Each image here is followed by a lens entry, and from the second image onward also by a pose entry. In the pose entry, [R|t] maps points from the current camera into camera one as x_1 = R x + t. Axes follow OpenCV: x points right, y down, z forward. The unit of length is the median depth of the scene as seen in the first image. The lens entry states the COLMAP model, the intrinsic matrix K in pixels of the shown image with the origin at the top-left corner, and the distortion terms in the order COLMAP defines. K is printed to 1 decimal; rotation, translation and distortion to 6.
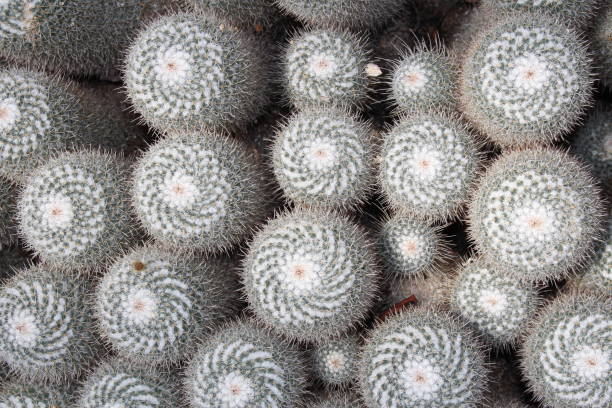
lens RADIAL K [[1237.2, 0, 306.0], [0, 1237.2, 204.0], [0, 0, 1]] dist [-0.010054, 0.194043]
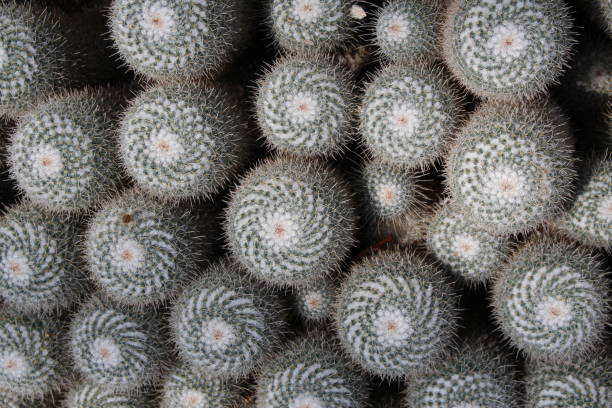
lens RADIAL K [[1393.3, 0, 306.0], [0, 1393.3, 204.0], [0, 0, 1]] dist [0.003070, 0.184482]
pose [[0.999829, 0.018116, -0.003811, 0.020905], [-0.016954, 0.978725, 0.204475, -0.202131], [0.007434, -0.204375, 0.978864, -0.148313]]
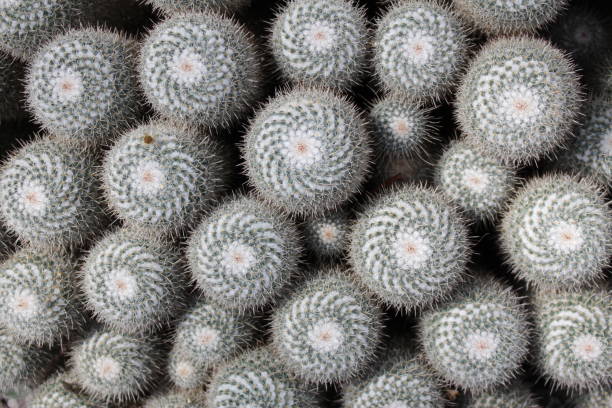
lens RADIAL K [[1237.2, 0, 306.0], [0, 1237.2, 204.0], [0, 0, 1]] dist [-0.010054, 0.194043]
pose [[0.997072, 0.014520, 0.075084, -0.078156], [-0.020371, 0.996764, 0.077757, 0.020155], [-0.073712, -0.079059, 0.994141, -0.055696]]
